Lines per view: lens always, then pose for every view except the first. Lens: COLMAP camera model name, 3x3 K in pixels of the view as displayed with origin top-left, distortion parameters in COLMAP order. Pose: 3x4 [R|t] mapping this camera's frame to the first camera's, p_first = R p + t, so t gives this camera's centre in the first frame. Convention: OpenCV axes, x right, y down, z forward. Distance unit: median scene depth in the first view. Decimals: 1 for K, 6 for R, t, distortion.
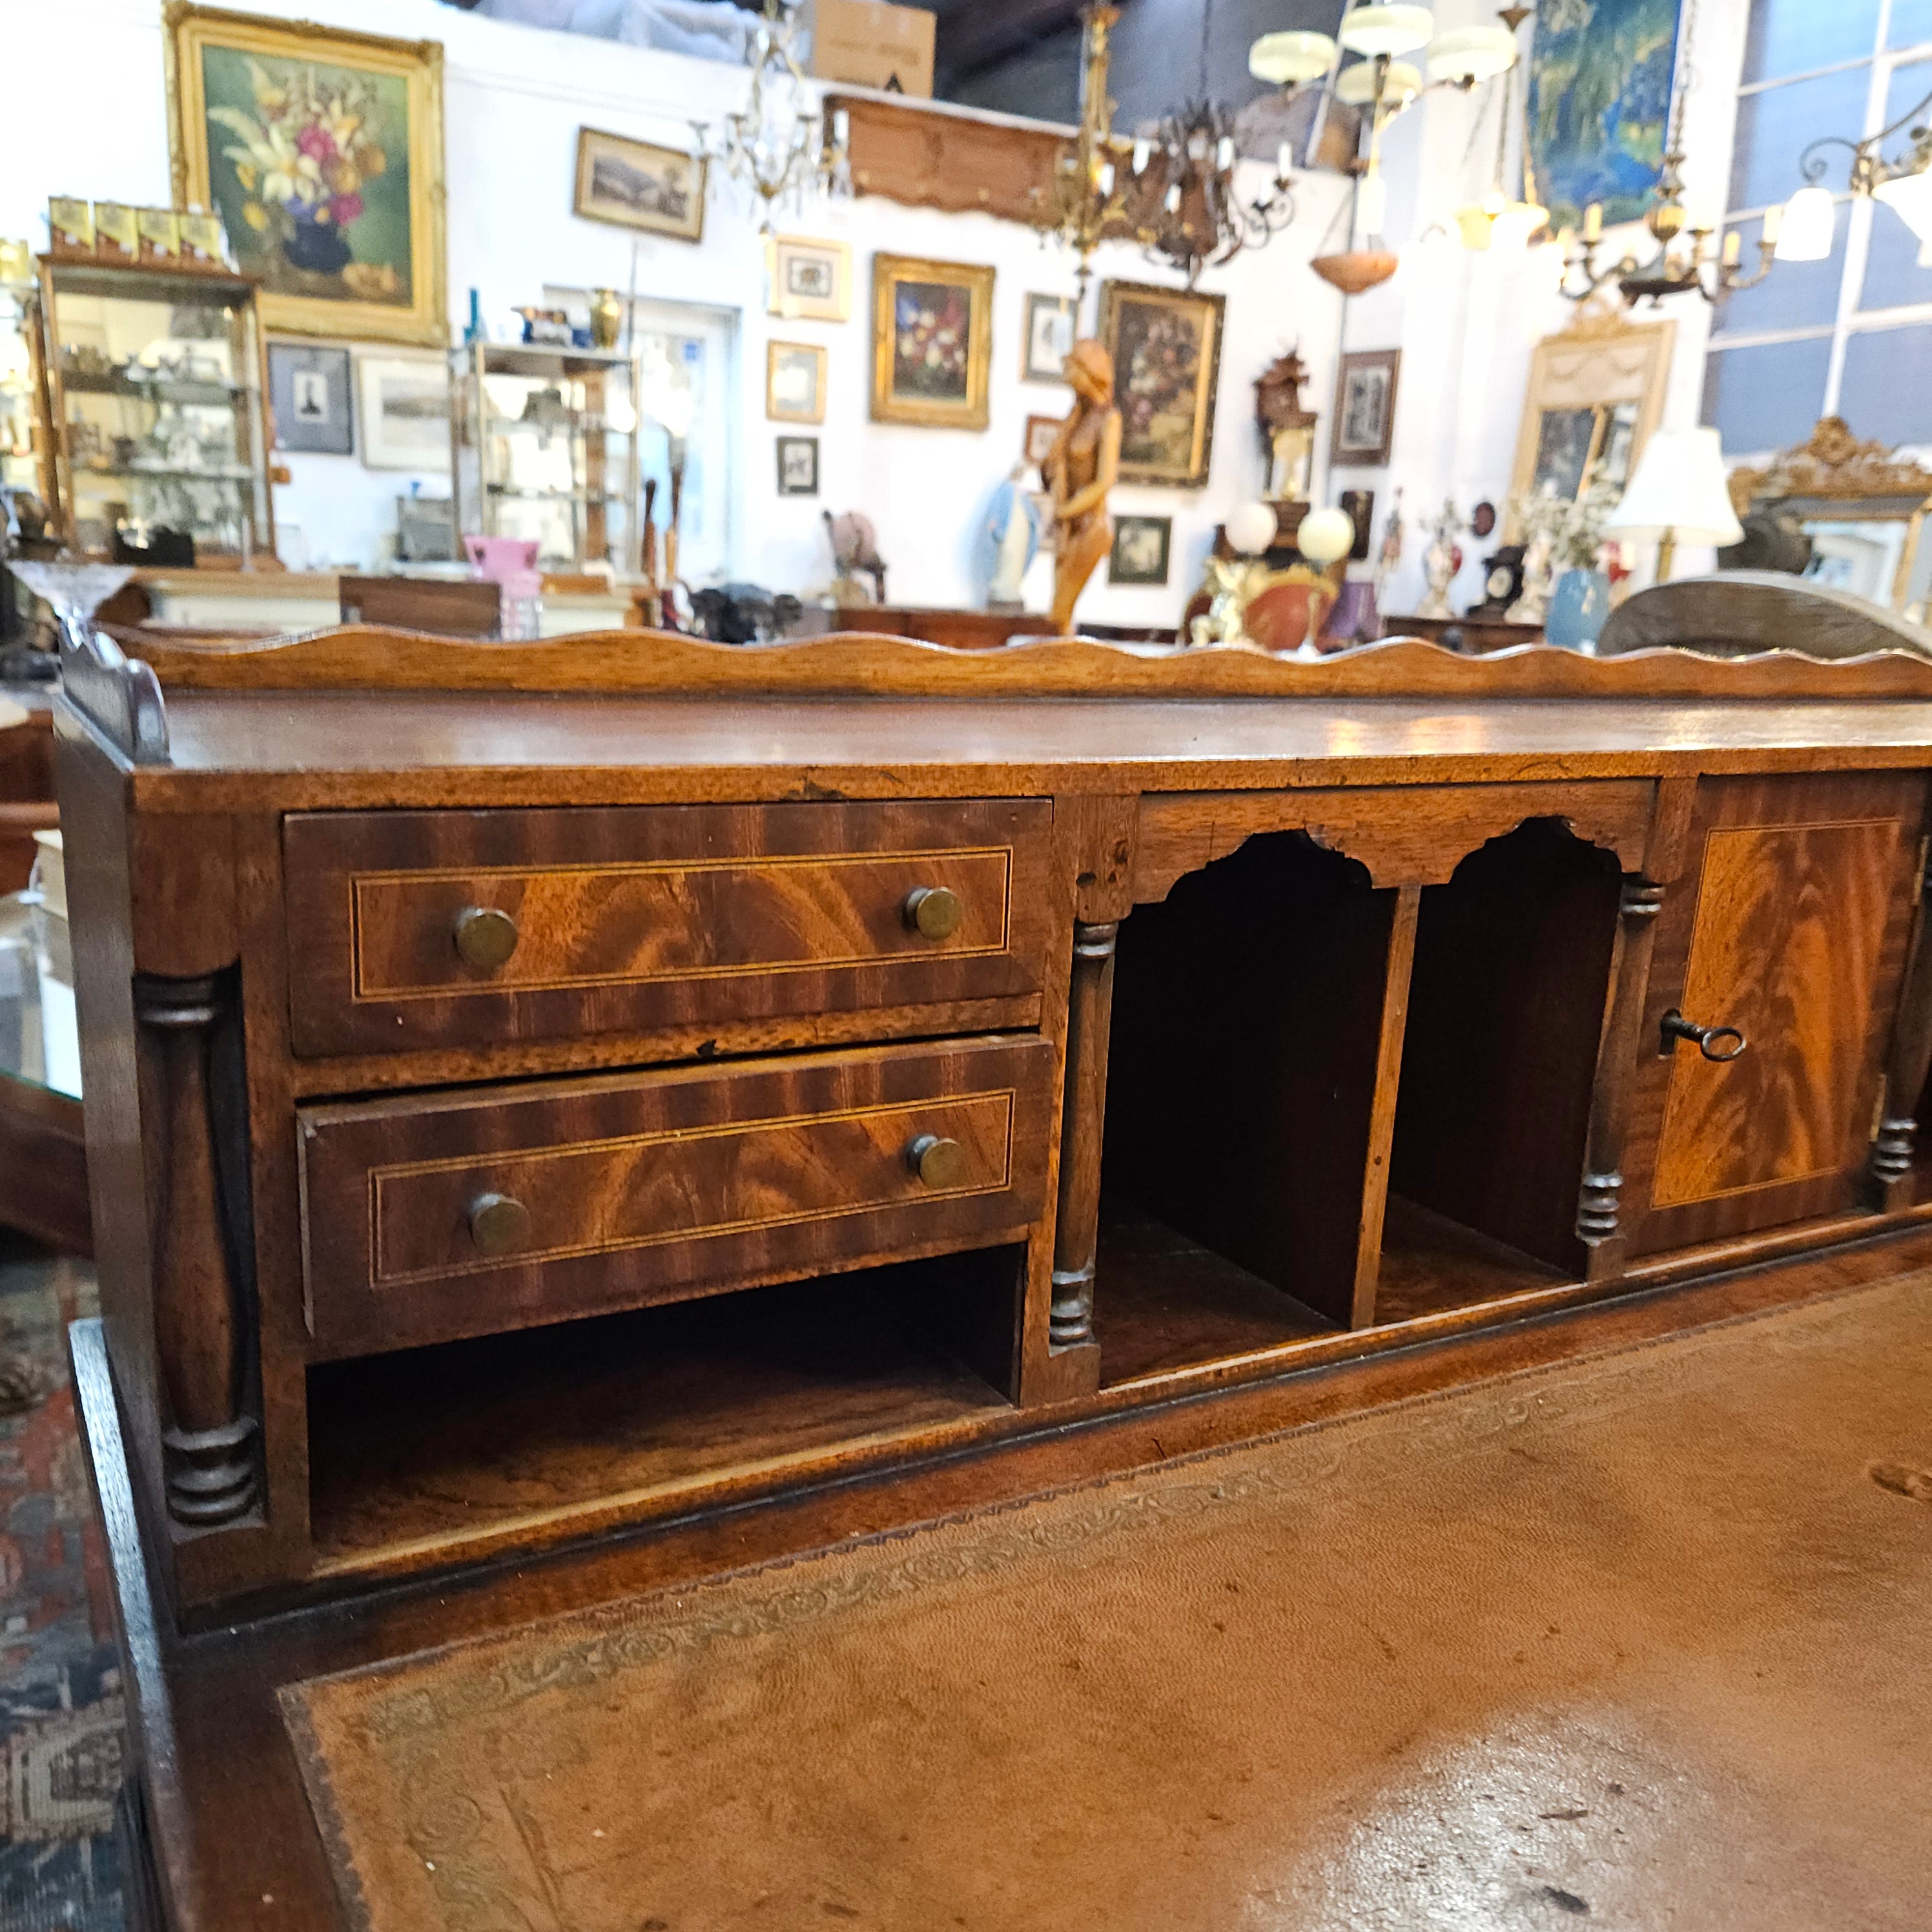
lens RADIAL K [[1737.7, 0, 949.6], [0, 1737.7, 993.8], [0, 0, 1]] dist [0.073357, -0.093505]
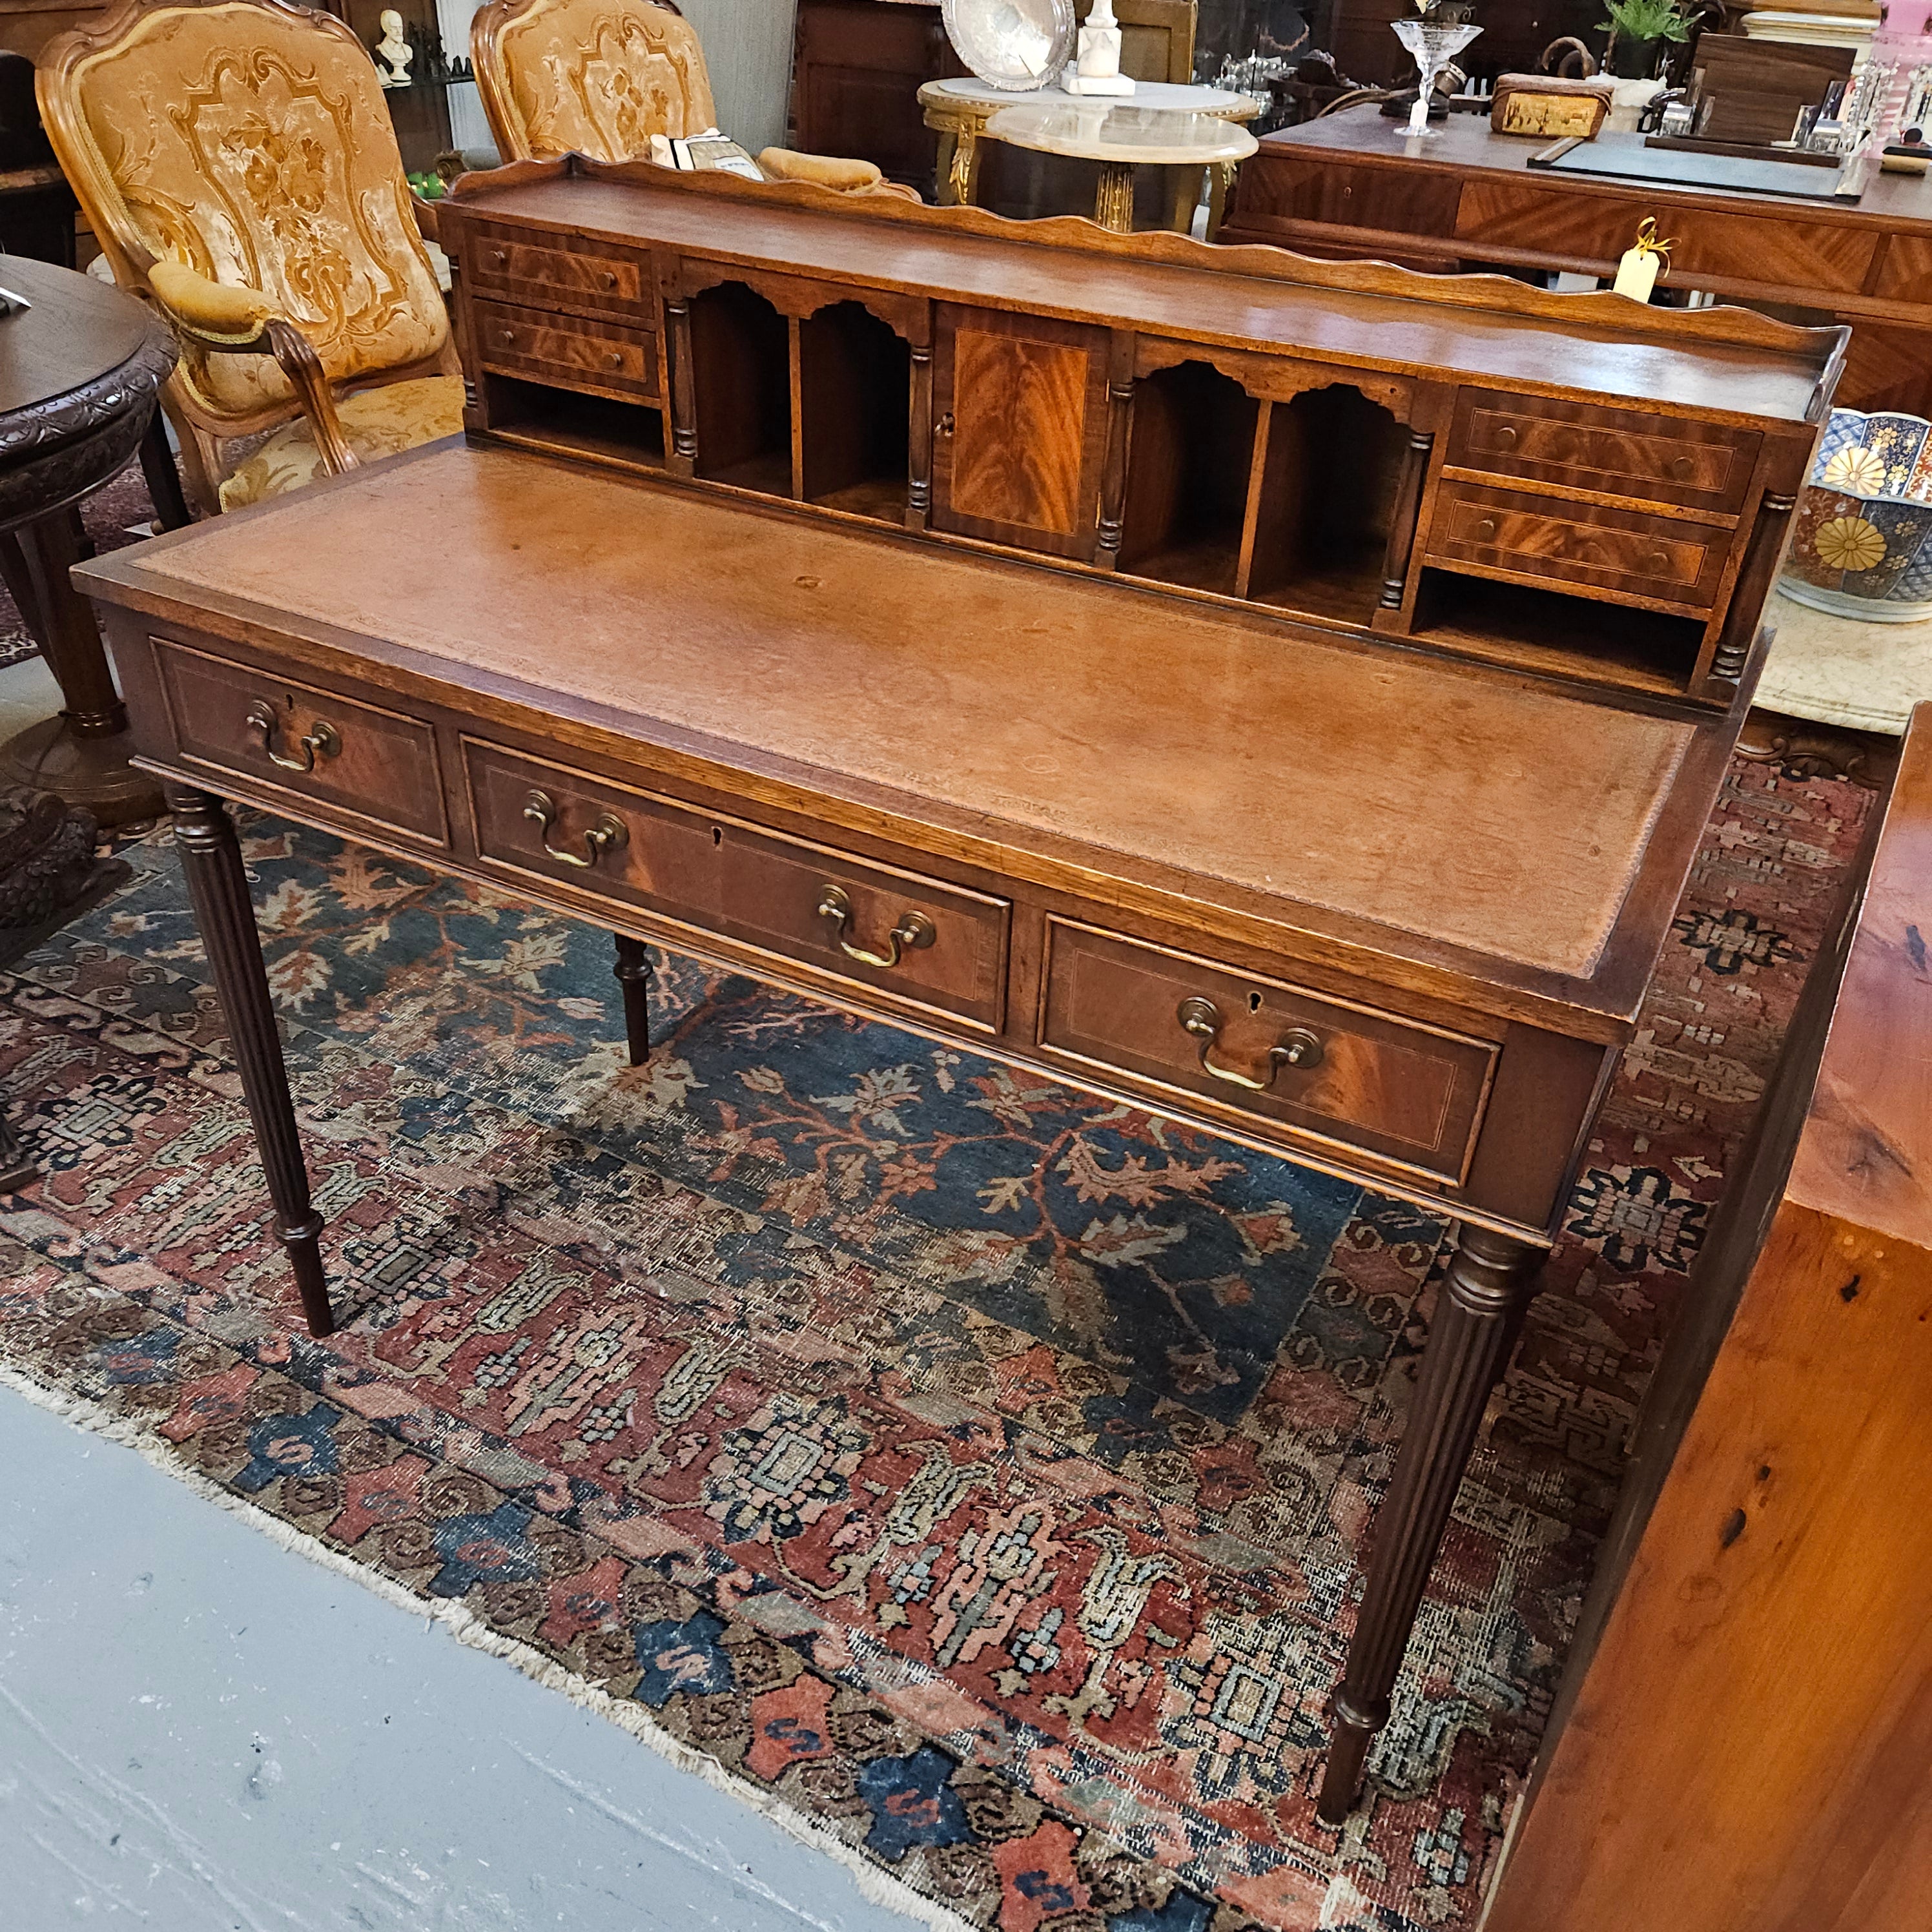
lens RADIAL K [[1708.3, 0, 977.1], [0, 1708.3, 981.4], [0, 0, 1]] dist [0.093562, -0.101603]
pose [[0.546035, 0.447419, -0.708281, 2.476840], [-0.215212, 0.891985, 0.397550, -0.241584], [0.809648, -0.064646, 0.583345, -0.314354]]
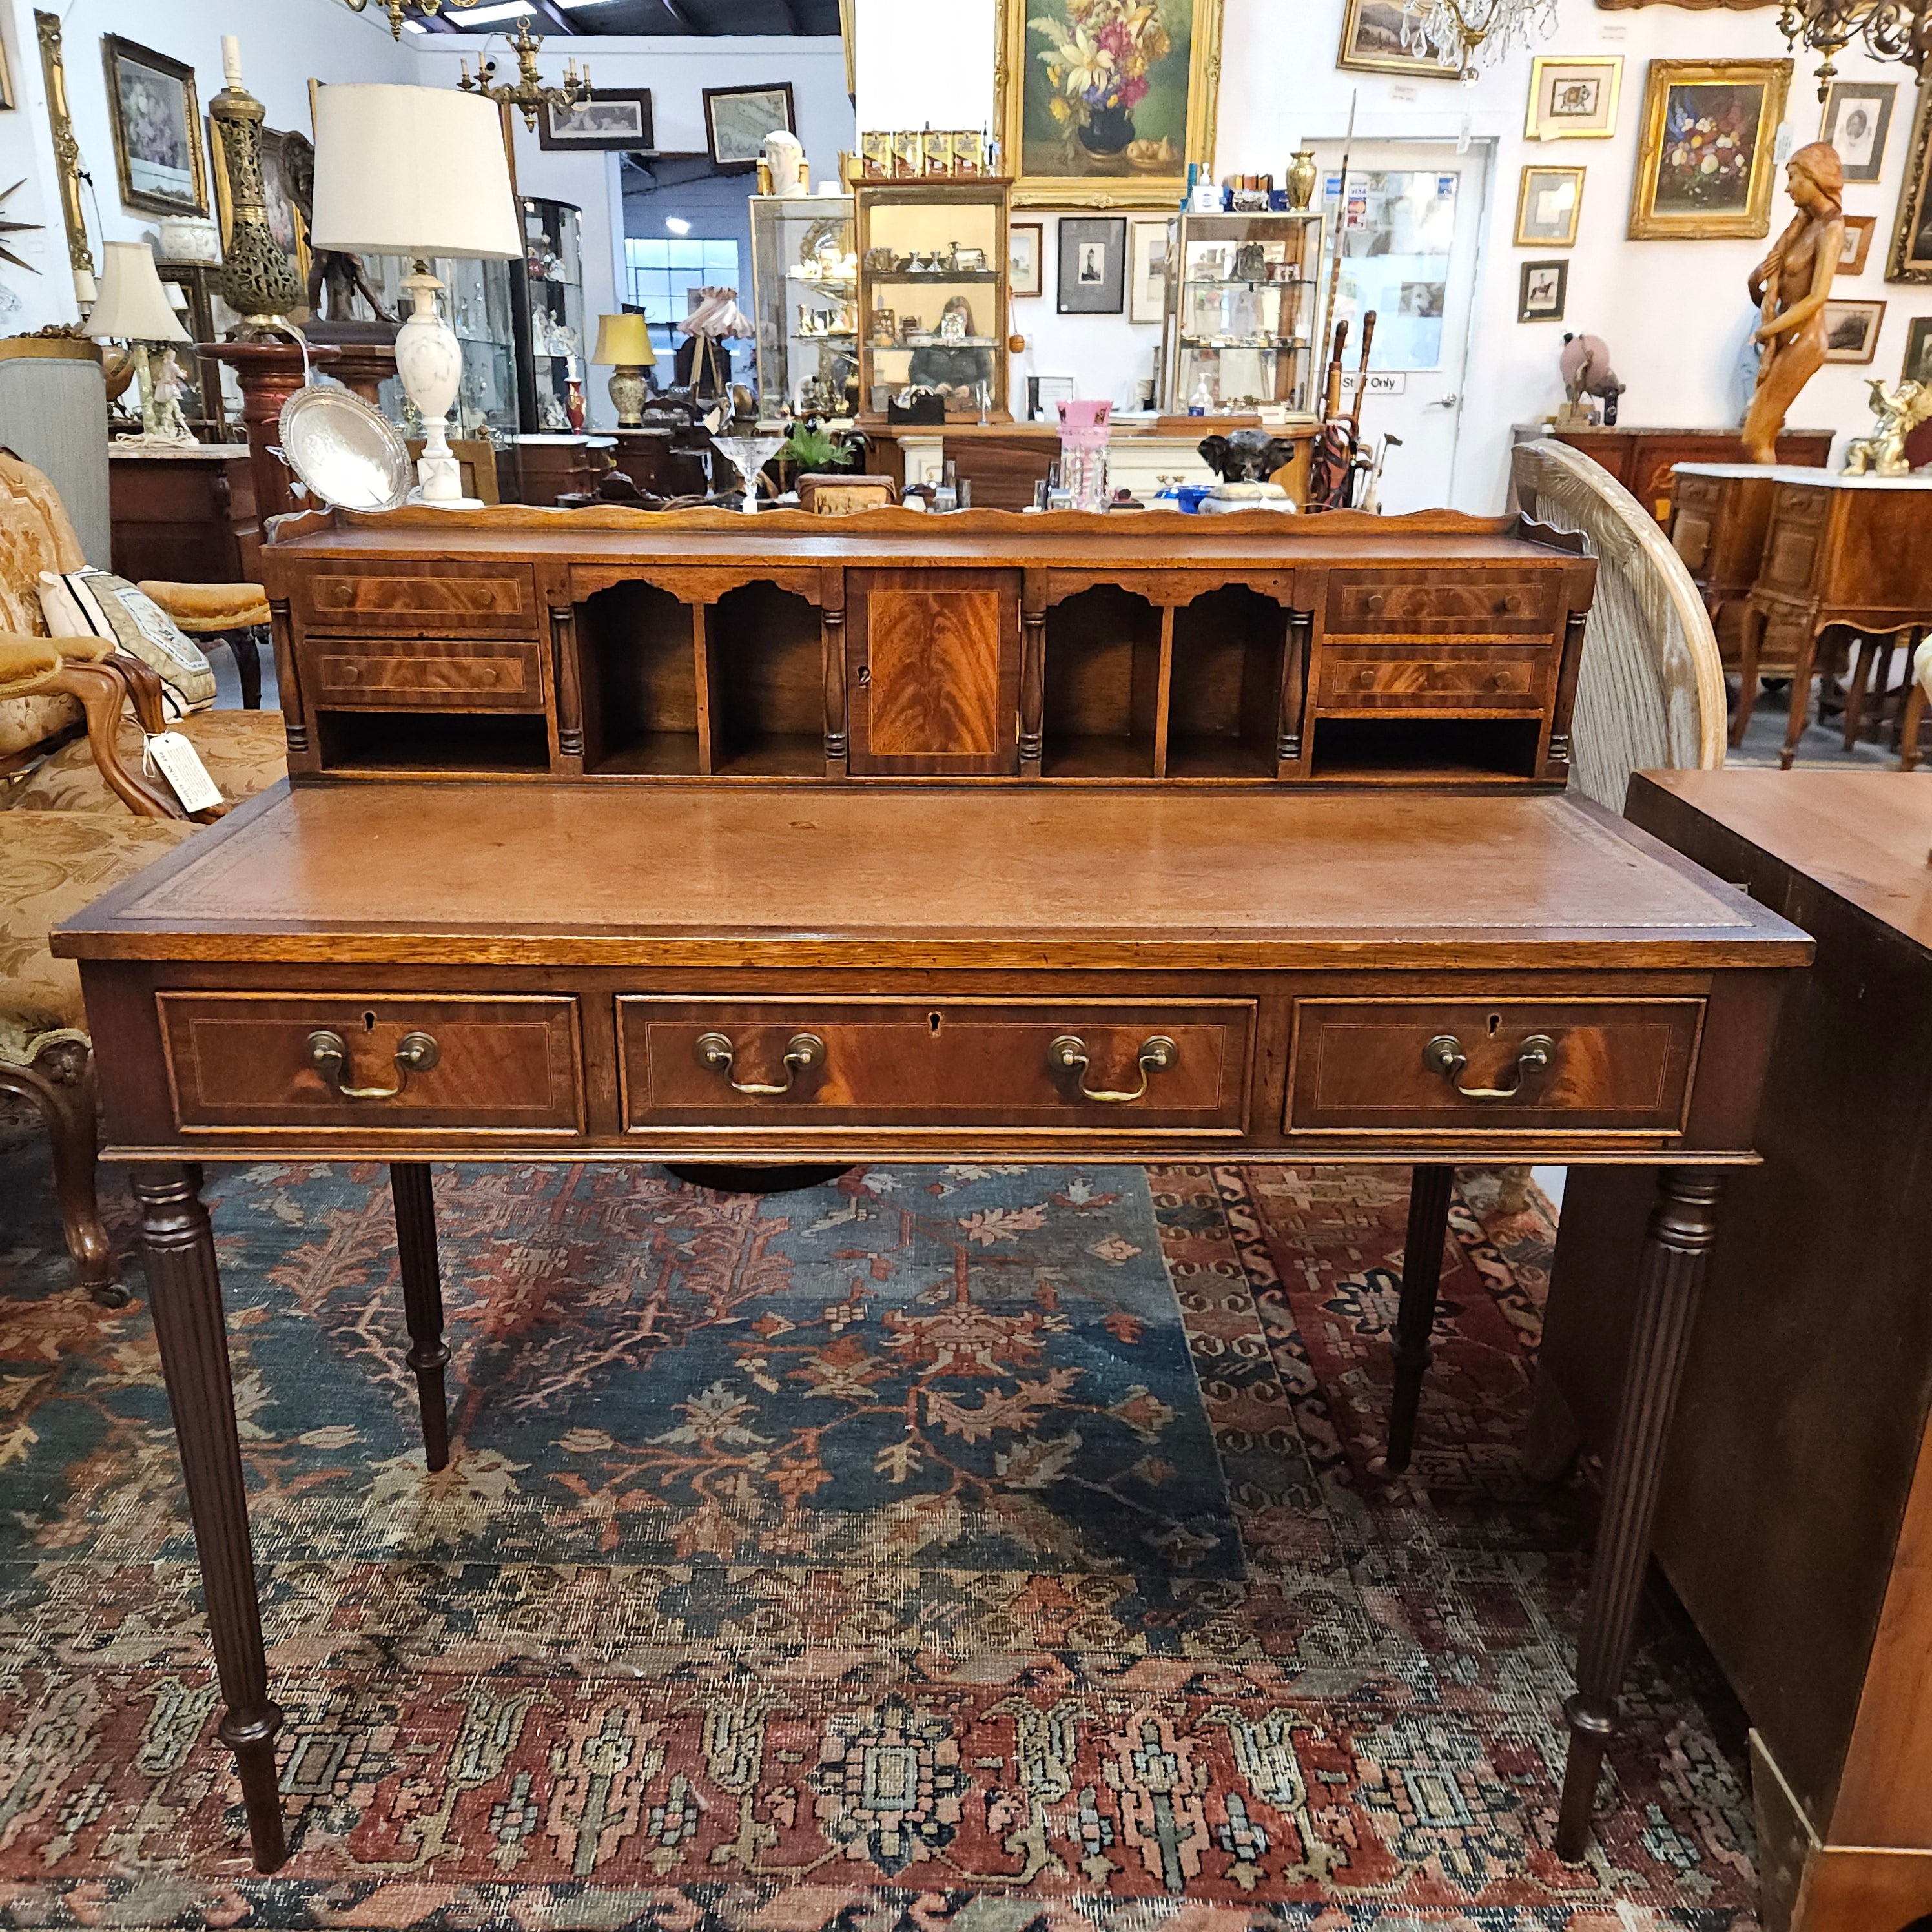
lens RADIAL K [[1711.8, 0, 935.8], [0, 1711.8, 973.9], [0, 0, 1]] dist [0.068872, -0.061723]
pose [[0.875830, 0.124457, -0.466297, 1.781546], [-0.083064, 0.990632, 0.108390, 0.176855], [0.475419, -0.056199, 0.877963, -1.134741]]
